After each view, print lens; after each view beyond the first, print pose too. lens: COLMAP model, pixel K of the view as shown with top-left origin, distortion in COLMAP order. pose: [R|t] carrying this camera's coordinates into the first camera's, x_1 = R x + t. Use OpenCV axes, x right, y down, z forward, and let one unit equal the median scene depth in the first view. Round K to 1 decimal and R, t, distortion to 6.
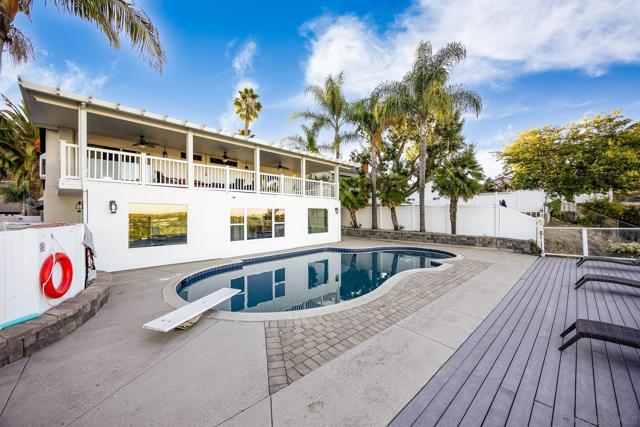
lens RADIAL K [[246.7, 0, 322.3], [0, 246.7, 213.9], [0, 0, 1]] dist [-0.002053, -0.000092]
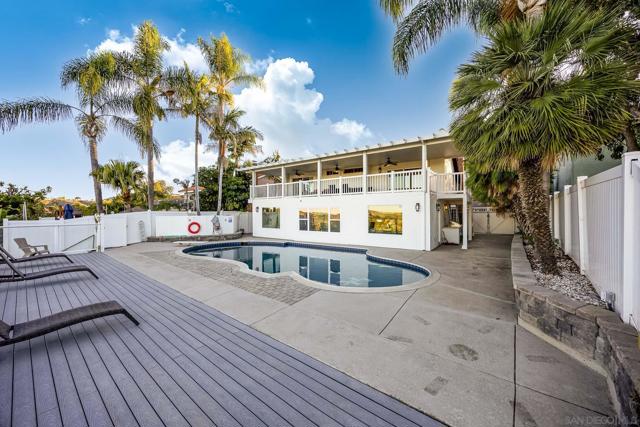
lens RADIAL K [[205.0, 0, 324.8], [0, 205.0, 213.1], [0, 0, 1]] dist [-0.002267, -0.000043]
pose [[0.196089, -0.002044, -0.980584, 0.748524], [-0.002568, 0.999993, -0.002598, 0.008700], [0.980583, 0.003028, 0.196083, 0.771501]]
